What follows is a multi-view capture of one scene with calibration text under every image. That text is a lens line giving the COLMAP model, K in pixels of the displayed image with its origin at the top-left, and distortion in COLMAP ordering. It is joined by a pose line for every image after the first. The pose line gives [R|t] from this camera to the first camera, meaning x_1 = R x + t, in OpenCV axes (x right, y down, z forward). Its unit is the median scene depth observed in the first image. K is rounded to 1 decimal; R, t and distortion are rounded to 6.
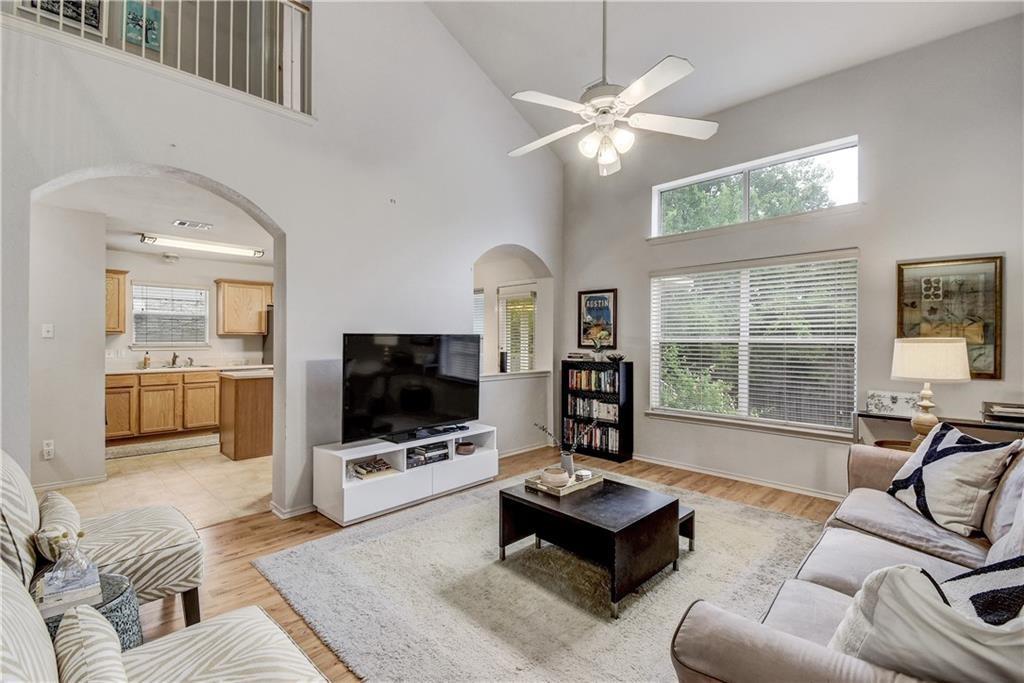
lens RADIAL K [[451.4, 0, 506.9], [0, 451.4, 342.6], [0, 0, 1]] dist [0.009480, -0.010328]
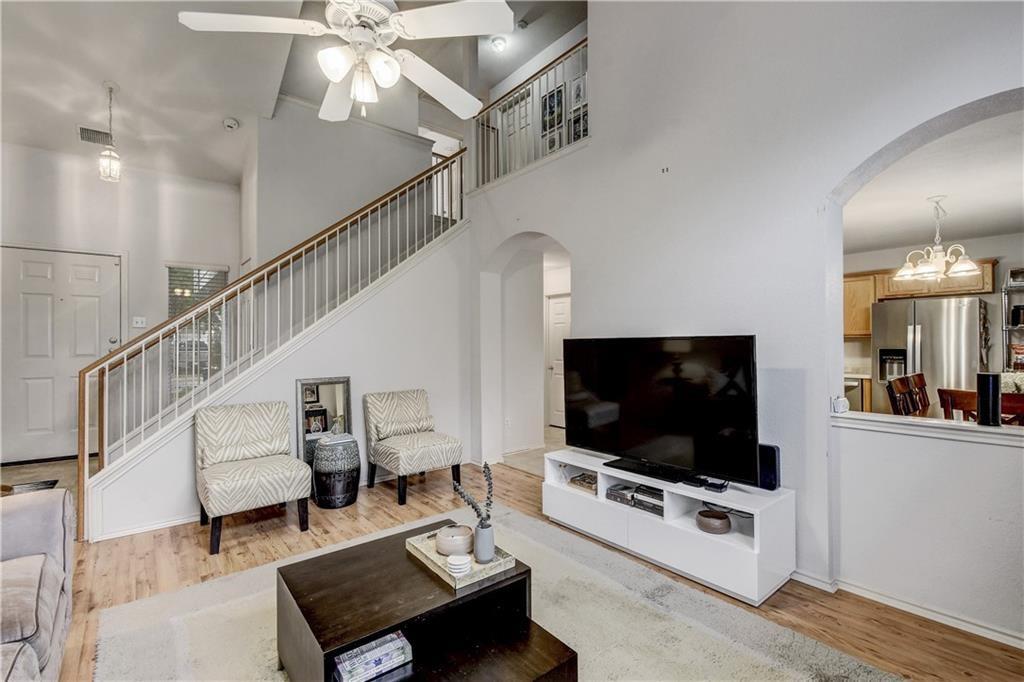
lens RADIAL K [[451.4, 0, 511.7], [0, 451.4, 339.8], [0, 0, 1]] dist [0.009480, -0.010328]
pose [[-0.108861, -0.008341, -0.994022, 0.439896], [-0.001691, 0.999965, -0.008206, -0.006868], [0.994056, 0.000788, -0.108871, 0.628092]]
